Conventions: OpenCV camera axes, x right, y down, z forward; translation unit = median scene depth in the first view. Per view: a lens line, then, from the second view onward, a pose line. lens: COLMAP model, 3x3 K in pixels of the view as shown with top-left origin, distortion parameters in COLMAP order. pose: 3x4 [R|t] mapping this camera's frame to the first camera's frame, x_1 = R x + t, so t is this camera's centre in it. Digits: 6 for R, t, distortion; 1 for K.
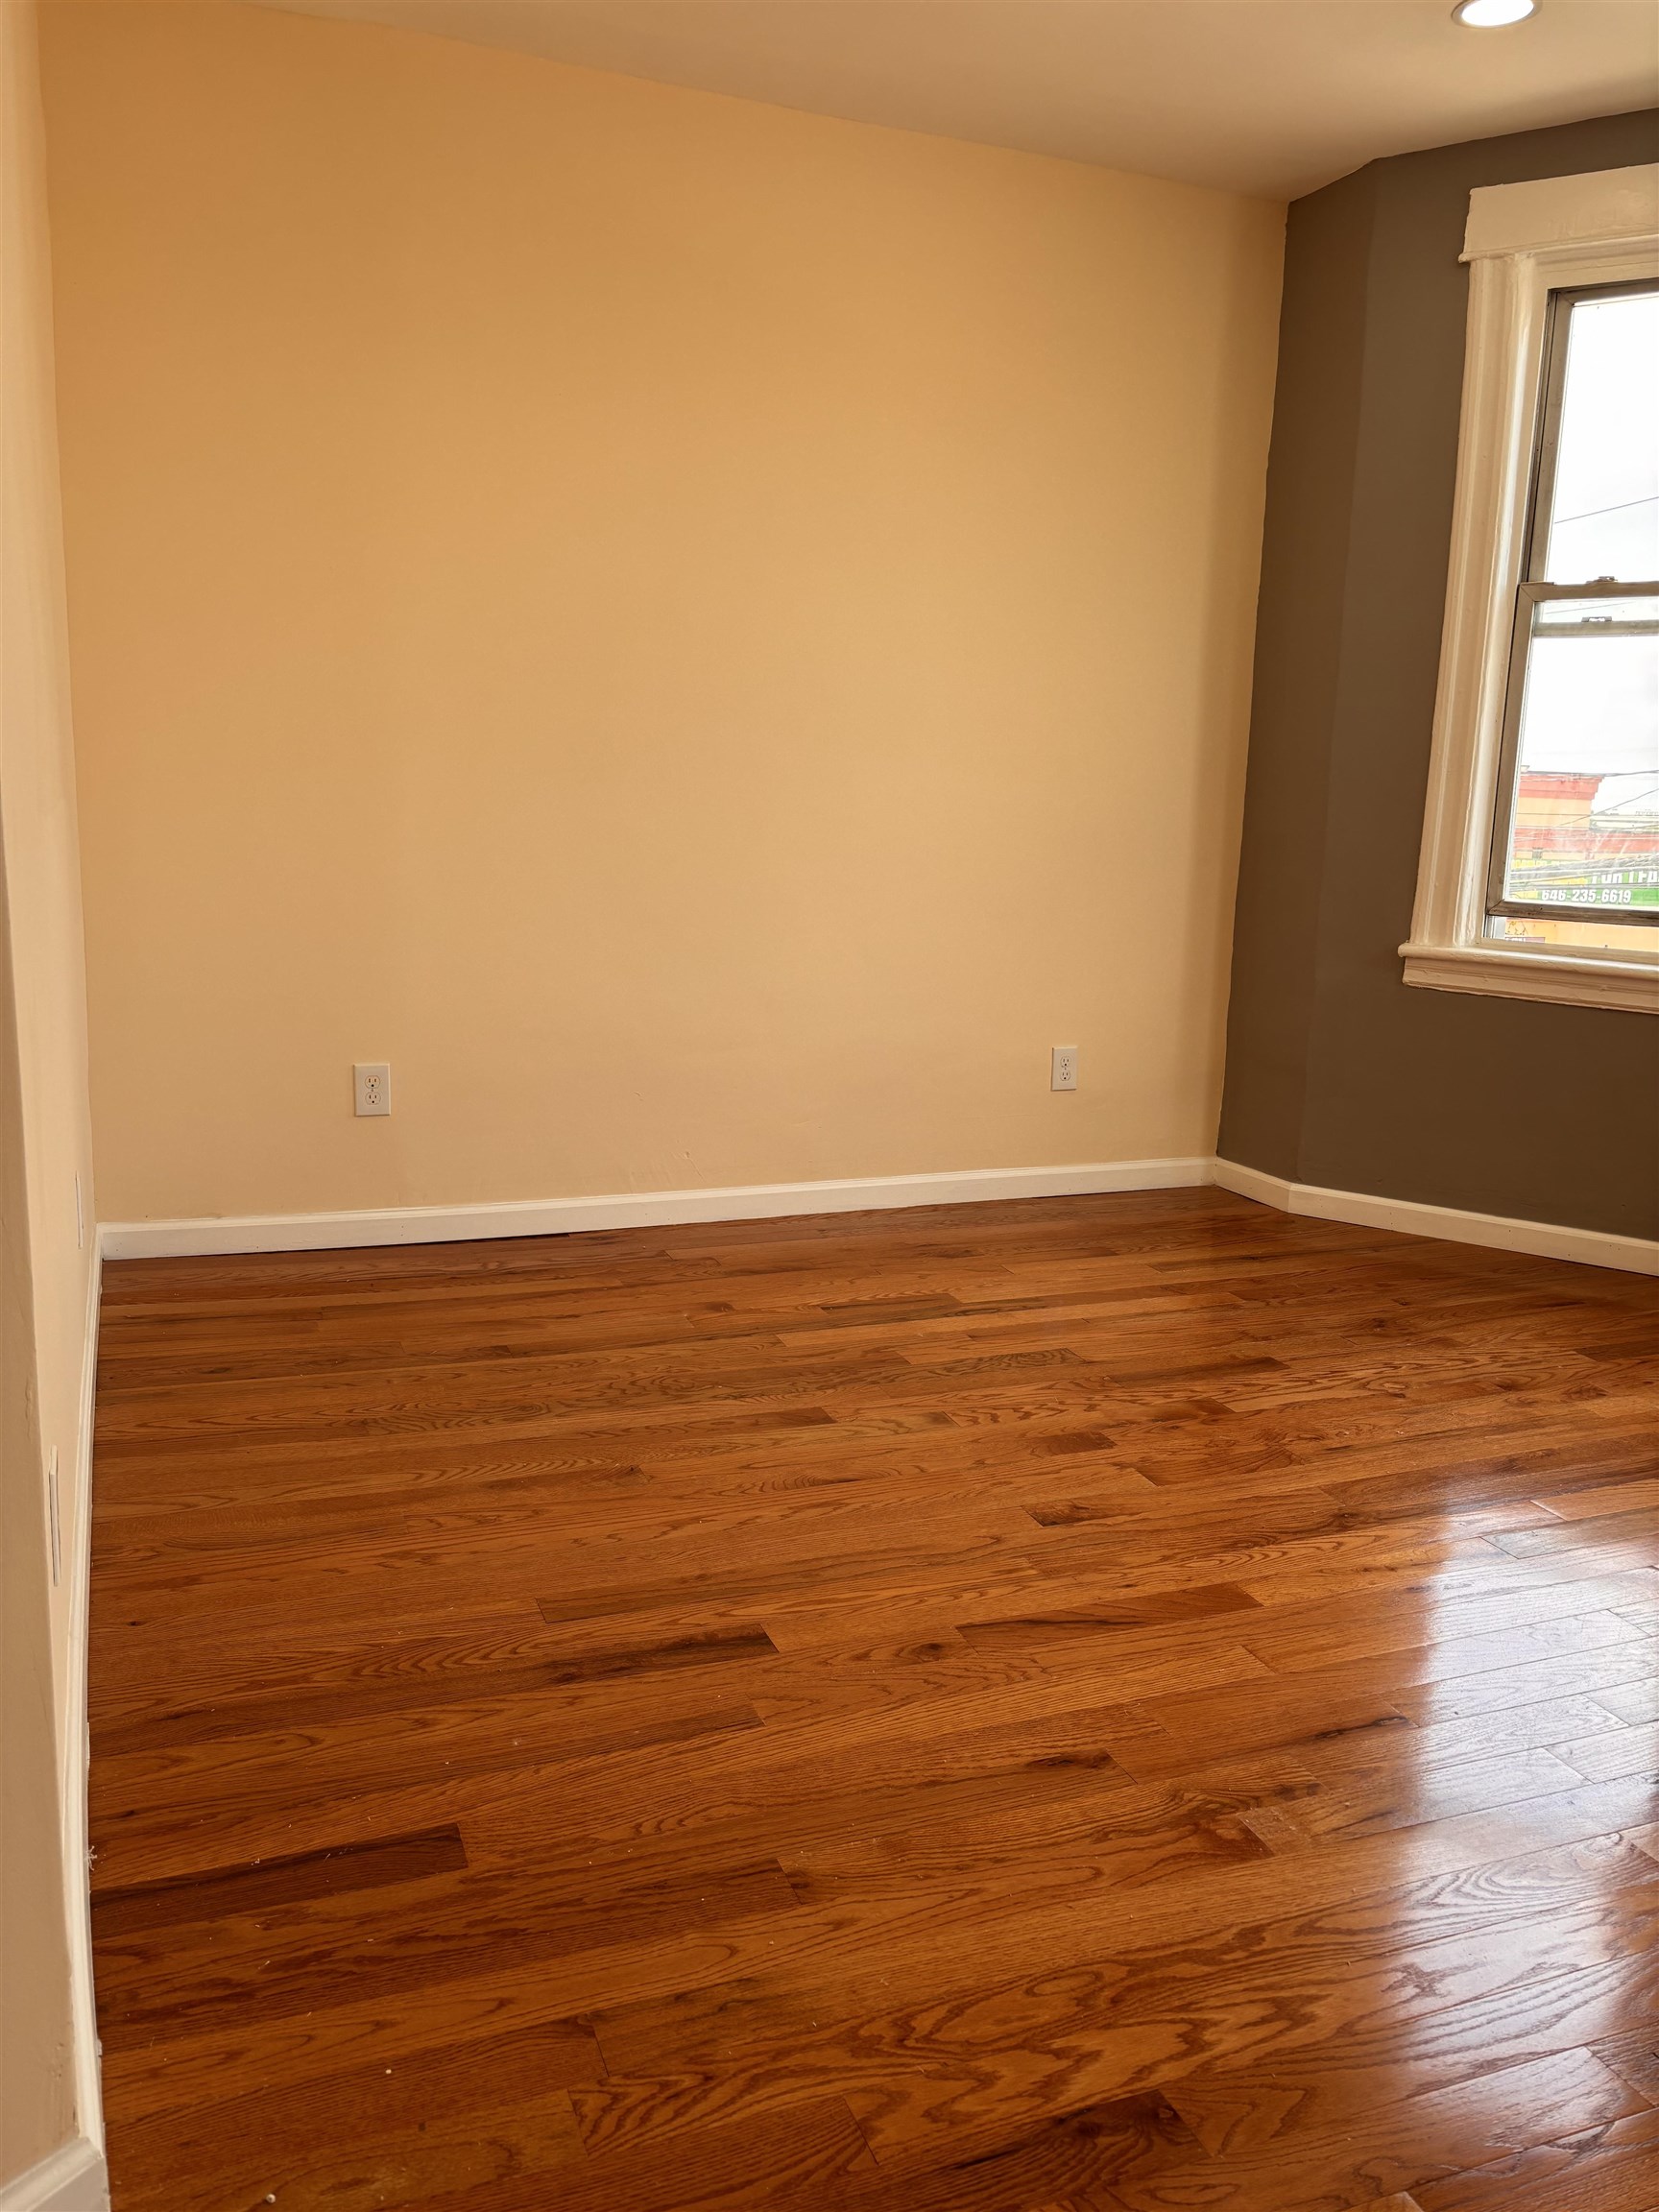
lens RADIAL K [[1688.9, 0, 829.5], [0, 1688.9, 1106.0], [0, 0, 1]] dist [0.035772, -0.060395]
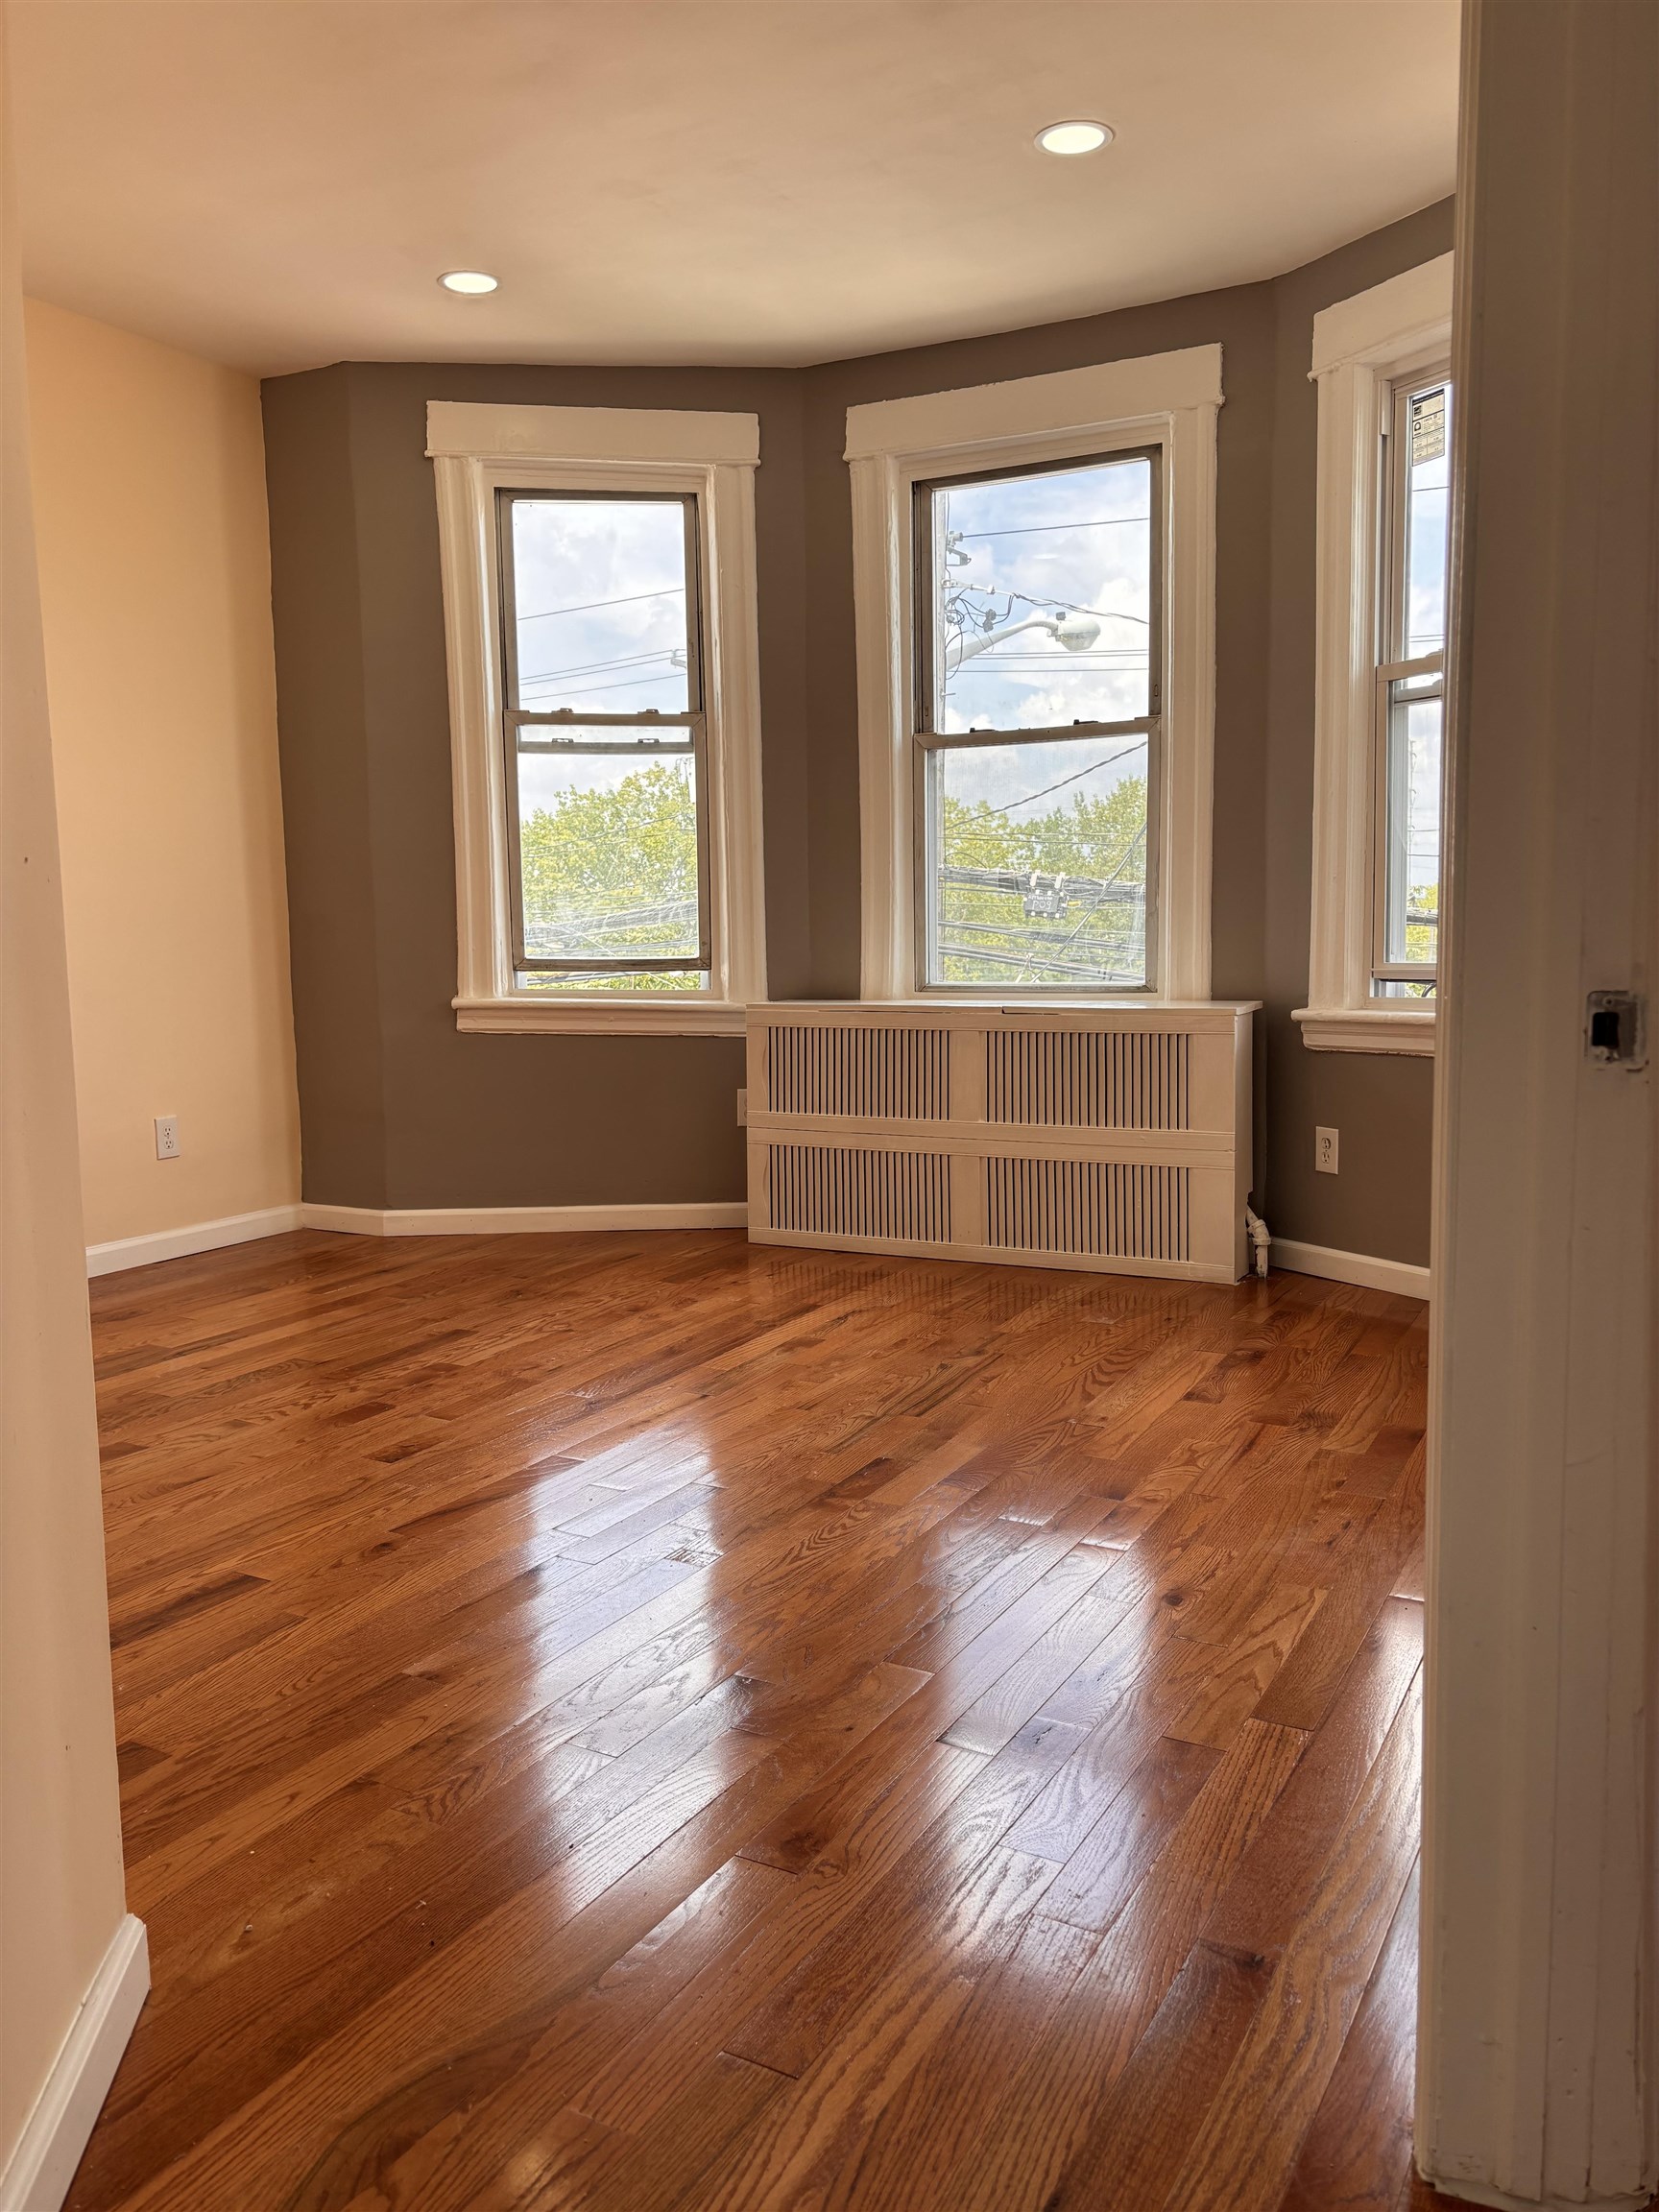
lens RADIAL K [[1688.9, 0, 829.5], [0, 1688.9, 1106.0], [0, 0, 1]] dist [0.035772, -0.060395]
pose [[0.771727, -0.115384, 0.625399, -0.242534], [0.151214, 0.988492, -0.004221, 0.029493], [-0.617714, 0.097827, 0.780294, -0.121336]]
